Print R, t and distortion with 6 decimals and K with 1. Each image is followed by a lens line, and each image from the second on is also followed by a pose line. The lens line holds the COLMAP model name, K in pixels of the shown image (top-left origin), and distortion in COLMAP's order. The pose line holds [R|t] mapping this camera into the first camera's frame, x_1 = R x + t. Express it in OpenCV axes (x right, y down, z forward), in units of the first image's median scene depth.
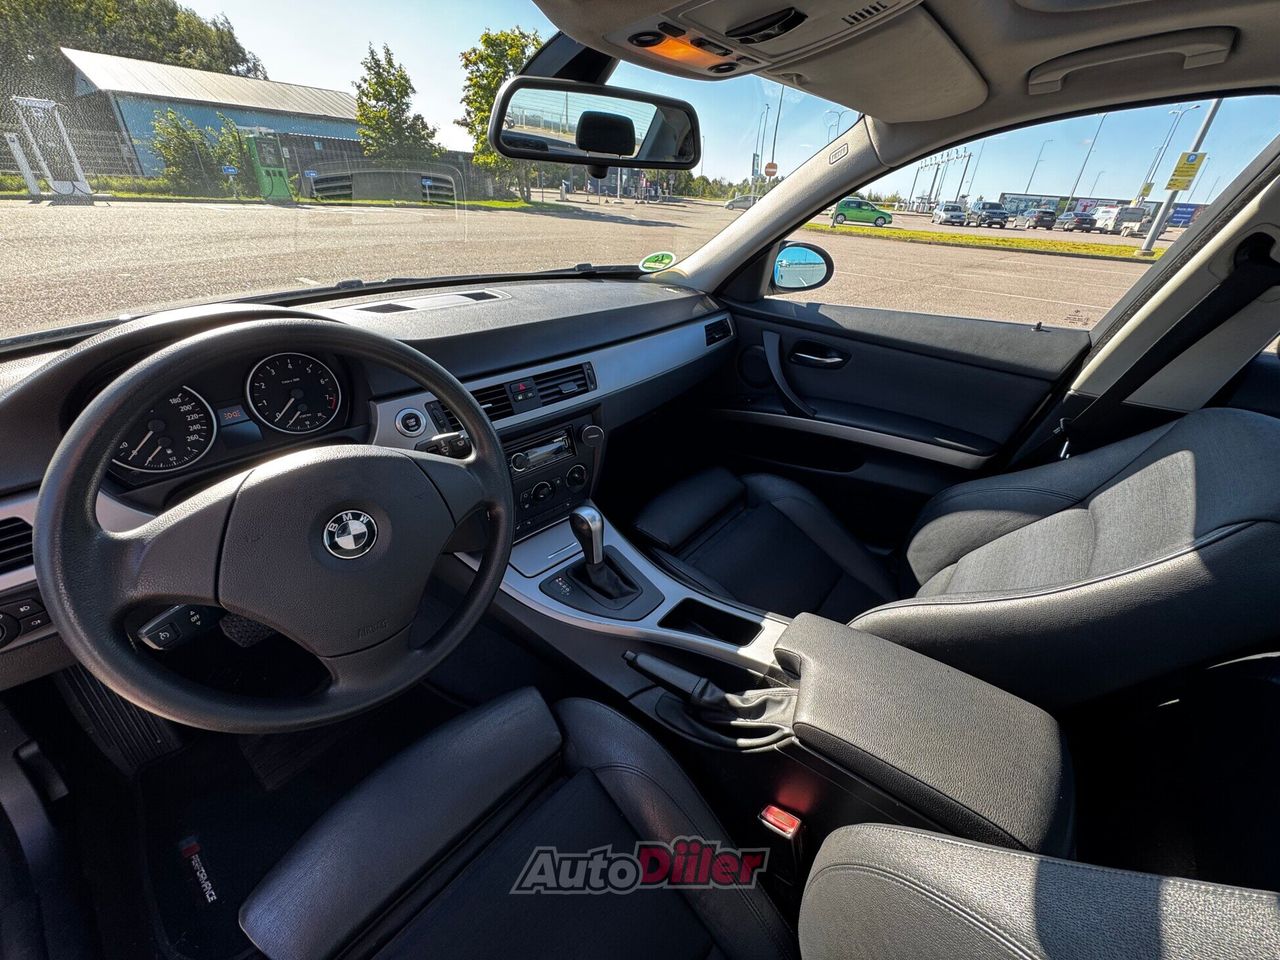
lens RADIAL K [[505.6, 0, 640.0], [0, 505.6, 480.0], [0, 0, 1]] dist [0.001887, -0.004490]
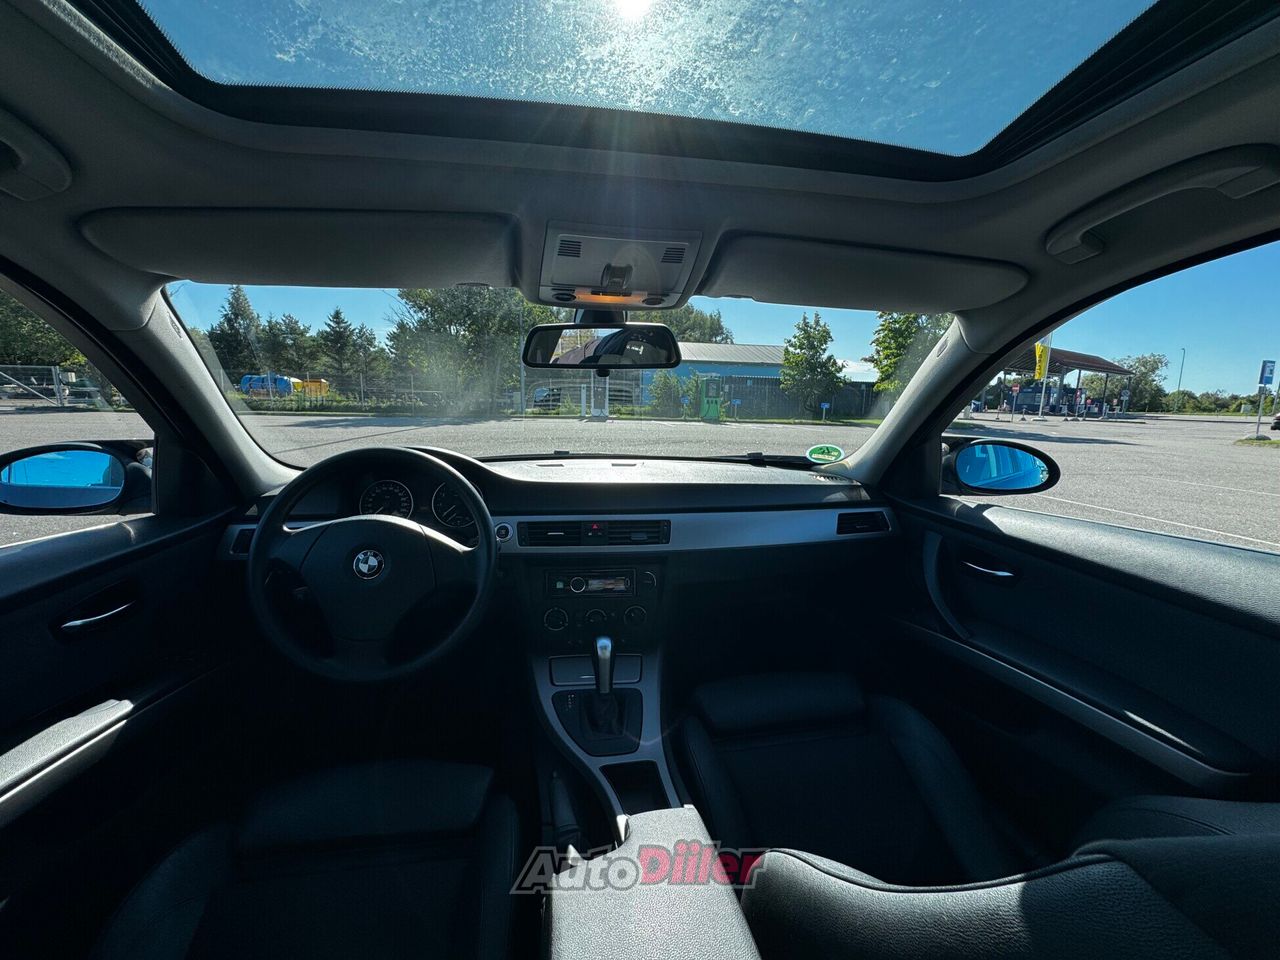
lens RADIAL K [[505.6, 0, 640.0], [0, 505.6, 480.0], [0, 0, 1]] dist [0.001887, -0.004490]
pose [[0.754692, 0.070515, -0.652279, 0.035887], [-0.311634, 0.913420, -0.261817, 0.000277], [0.577342, 0.400863, 0.711326, 0.006208]]
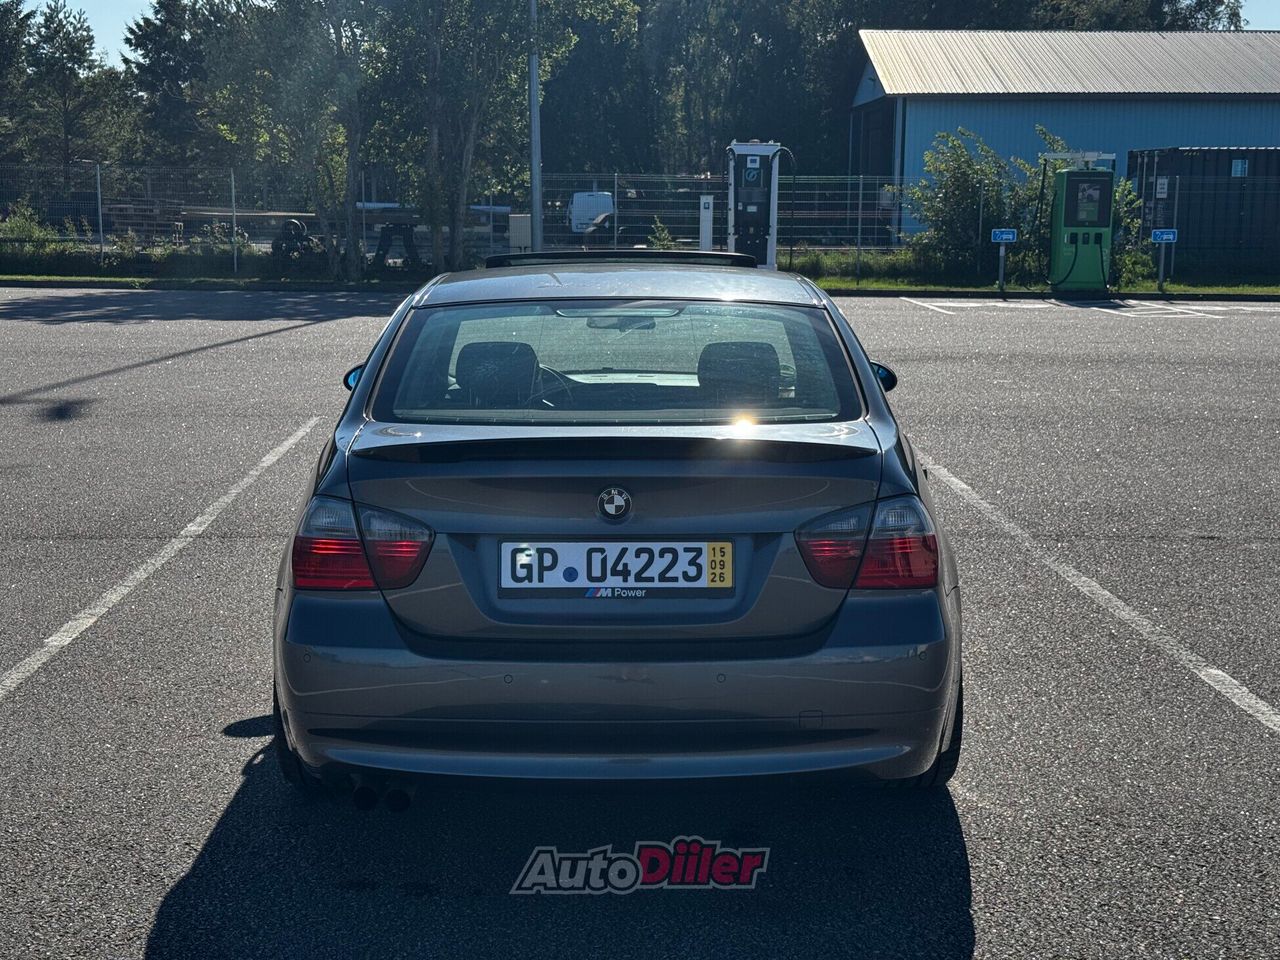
lens RADIAL K [[1748.4, 0, 640.0], [0, 1748.4, 480.0], [0, 0, 1]] dist [0.190734, -0.413698]
pose [[0.640801, 0.075949, -0.763941, 0.301485], [-0.361524, 0.907704, -0.213009, 0.090172], [0.677255, 0.412680, 0.609115, -0.184809]]
